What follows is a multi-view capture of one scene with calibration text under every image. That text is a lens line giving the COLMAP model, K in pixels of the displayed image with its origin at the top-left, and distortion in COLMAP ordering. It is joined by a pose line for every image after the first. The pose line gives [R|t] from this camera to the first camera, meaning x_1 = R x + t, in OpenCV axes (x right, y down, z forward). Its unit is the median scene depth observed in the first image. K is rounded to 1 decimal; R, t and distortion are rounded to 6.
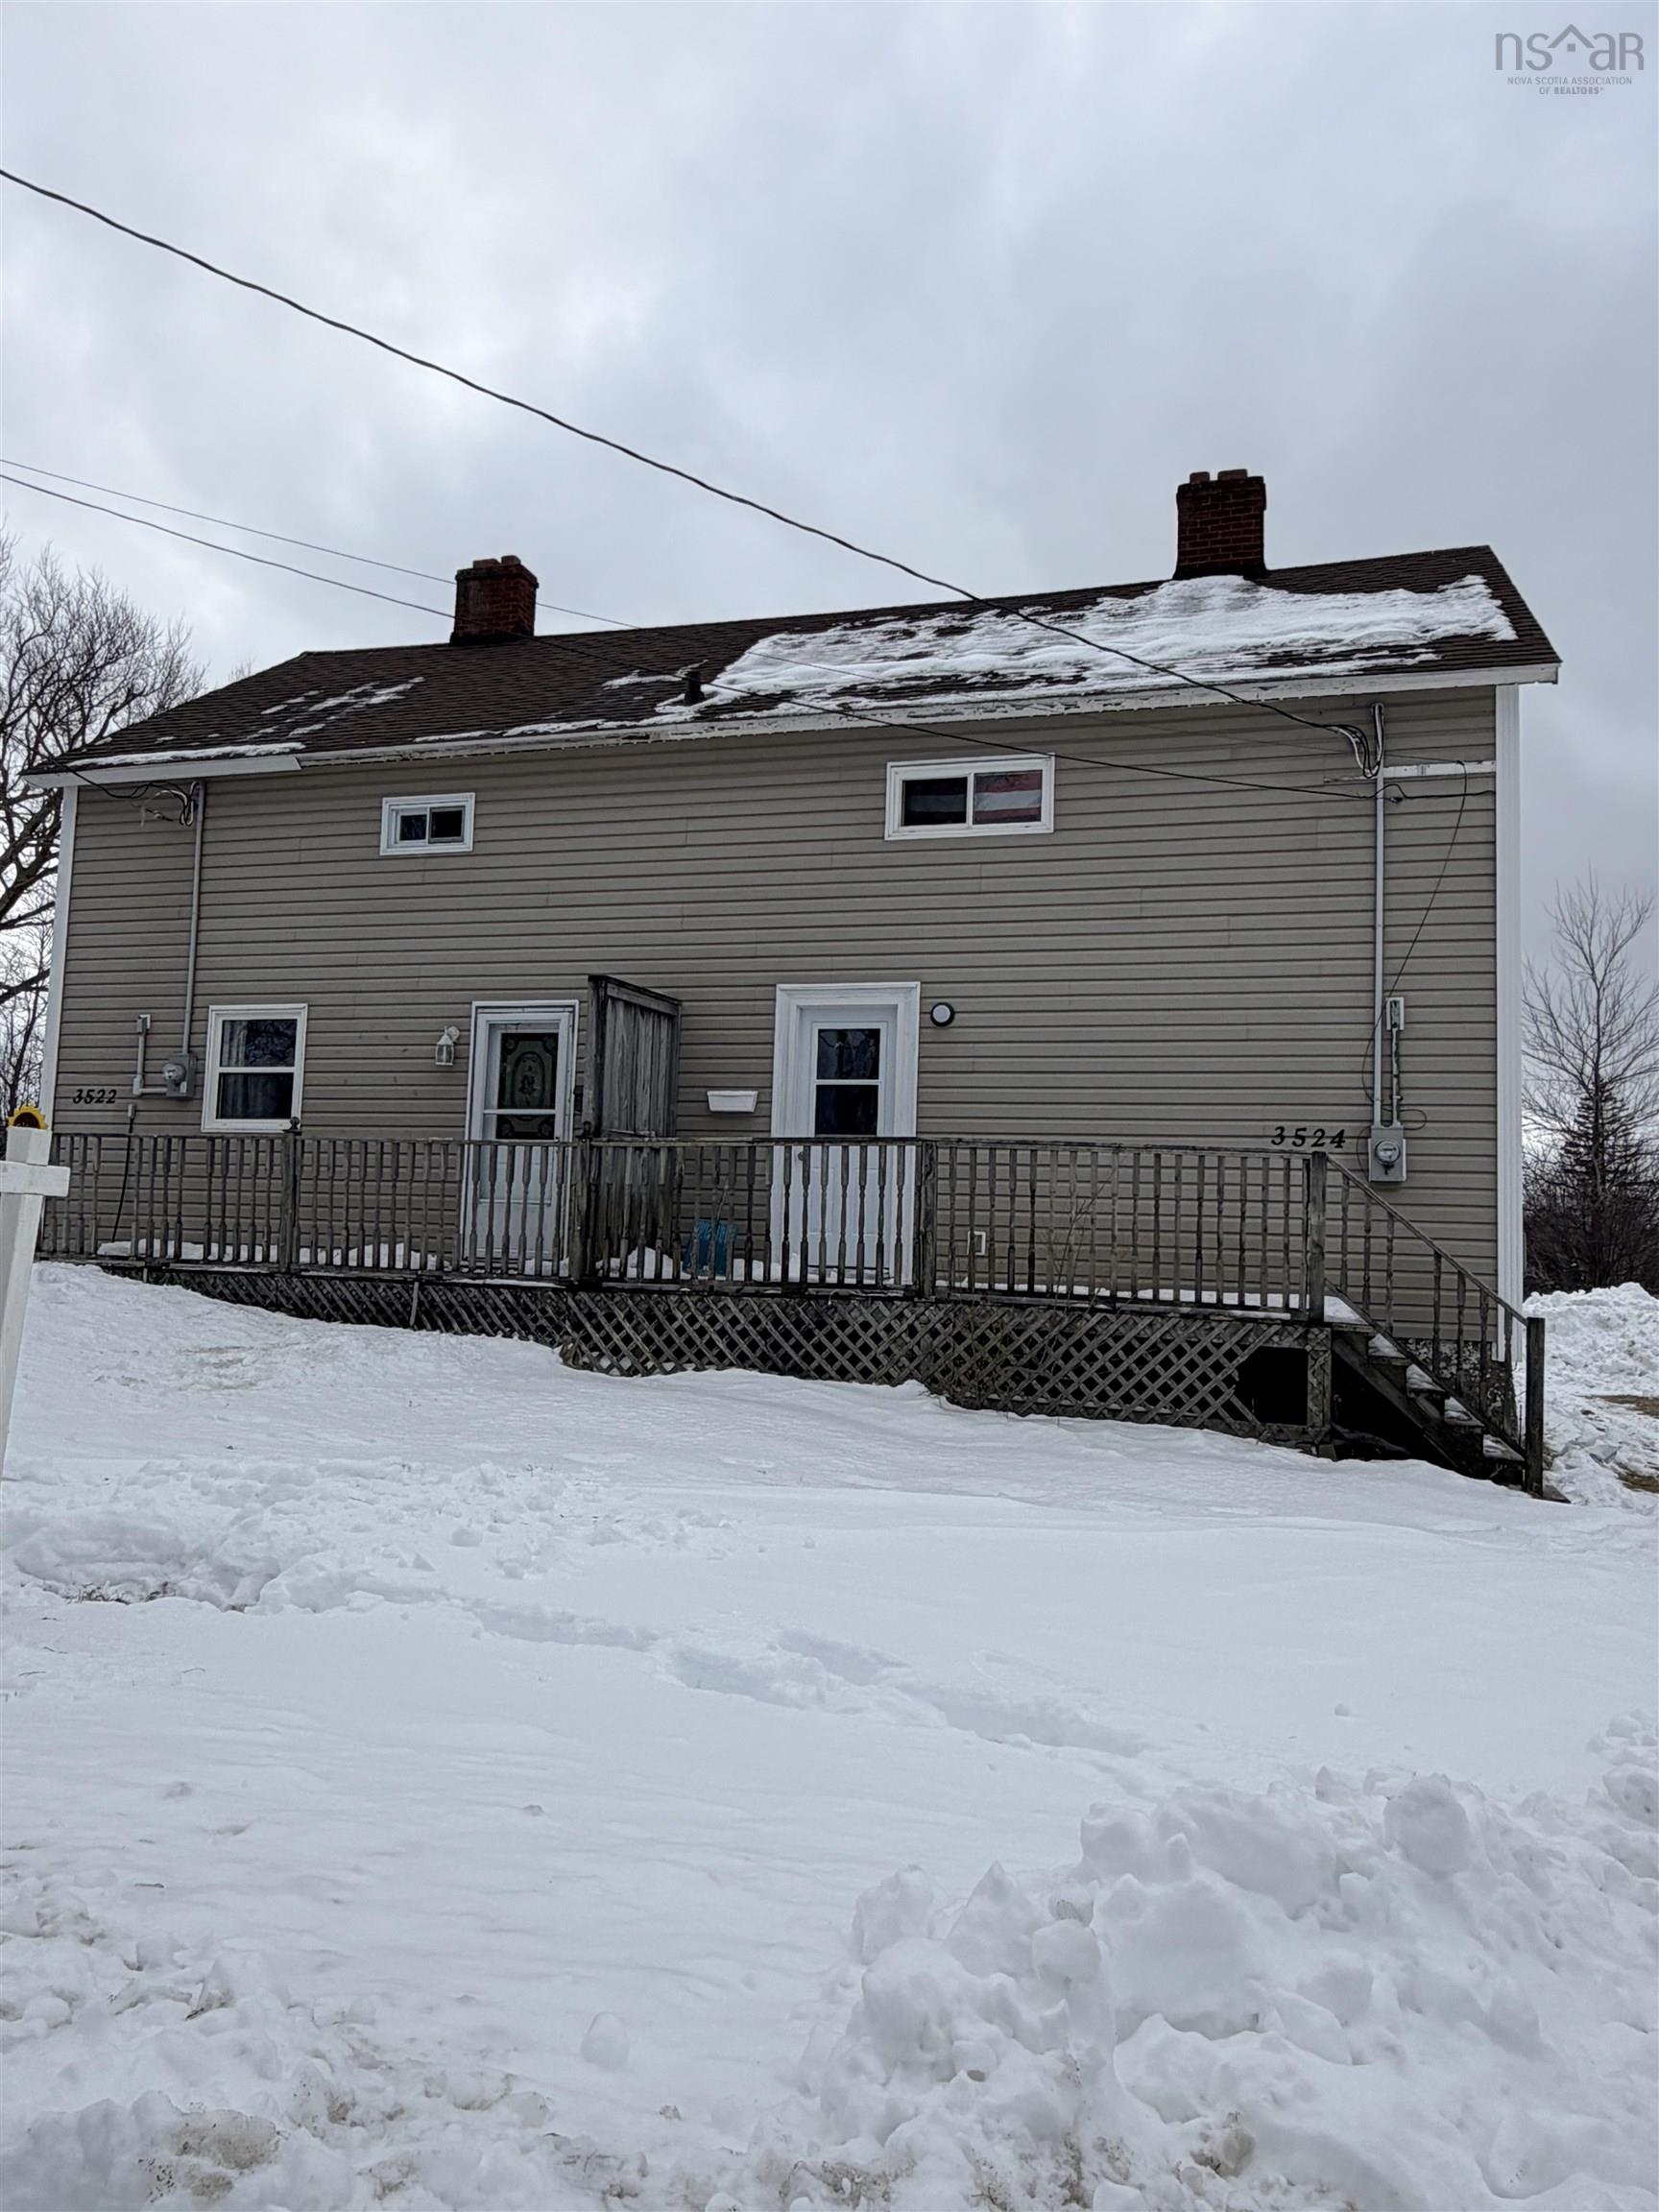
lens RADIAL K [[1531.2, 0, 827.3], [0, 1531.2, 1111.0], [0, 0, 1]] dist [0.009759, 0.001659]
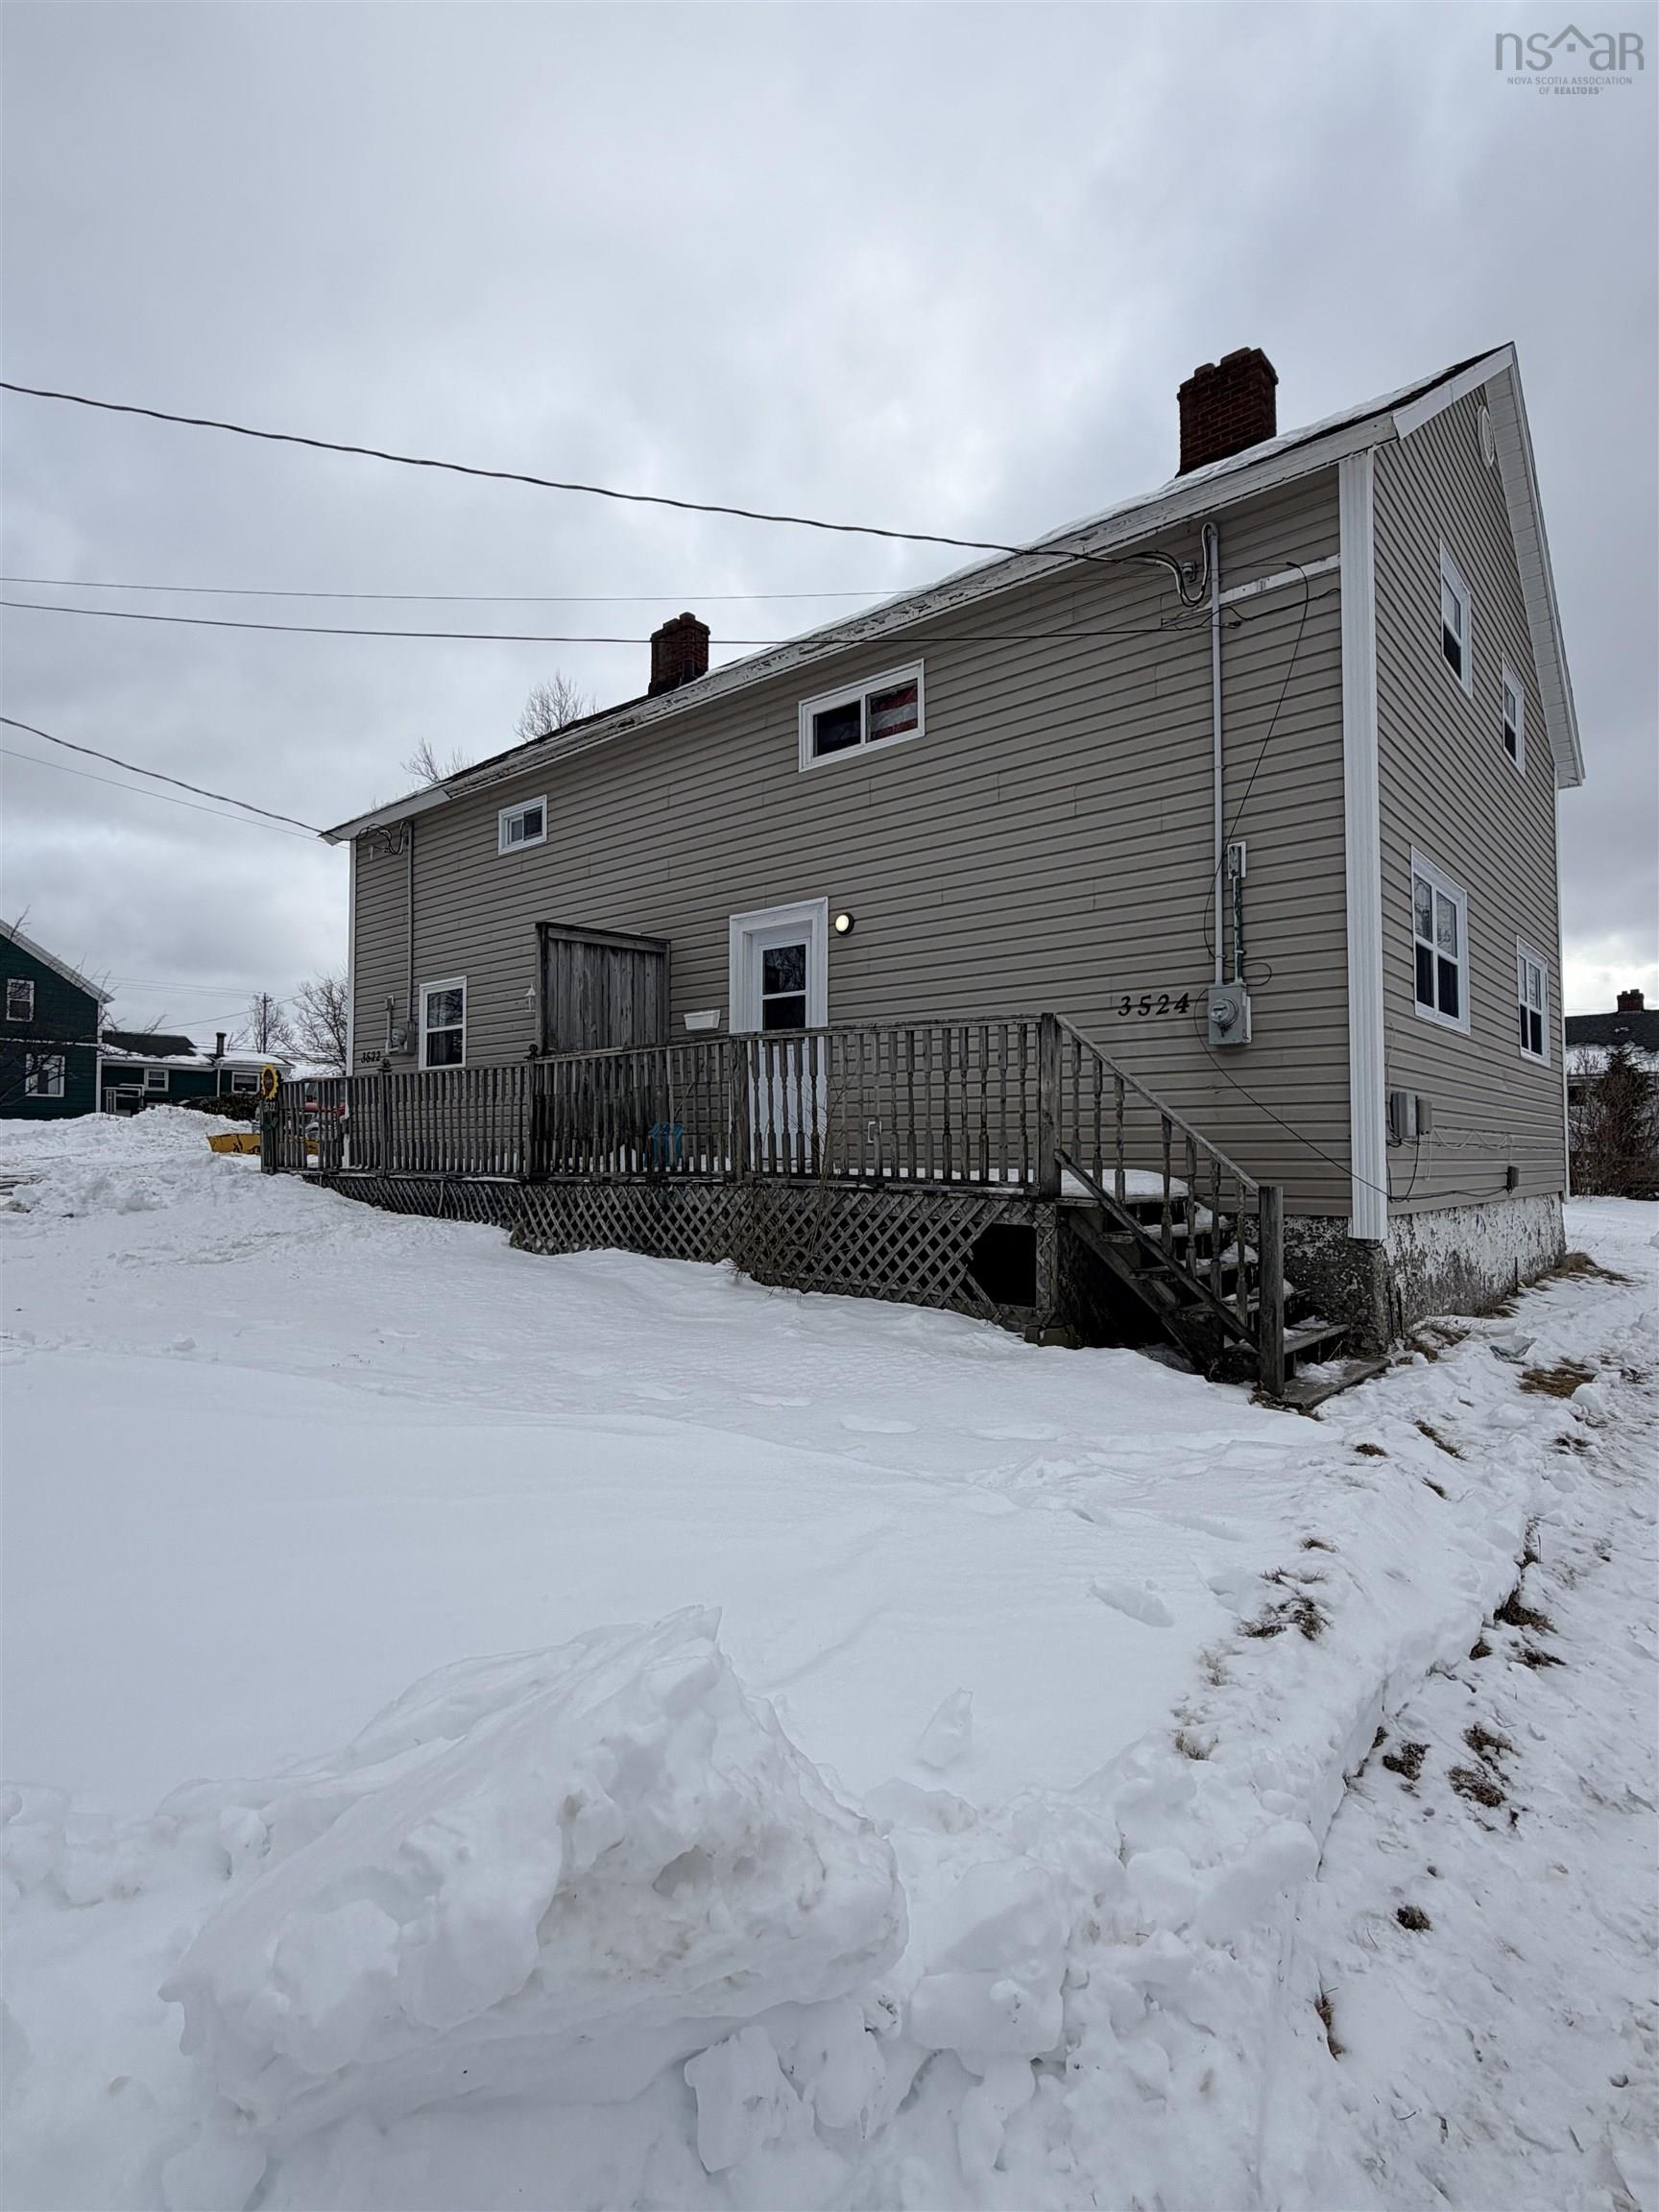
lens RADIAL K [[1118.2, 0, 830.0], [0, 1118.2, 1105.2], [0, 0, 1]] dist [0.012720, 0.000104]
pose [[0.916133, -0.052554, -0.397414, 0.409462], [0.067573, 0.997429, 0.023872, 0.049806], [0.395137, -0.048725, 0.917329, 0.286792]]
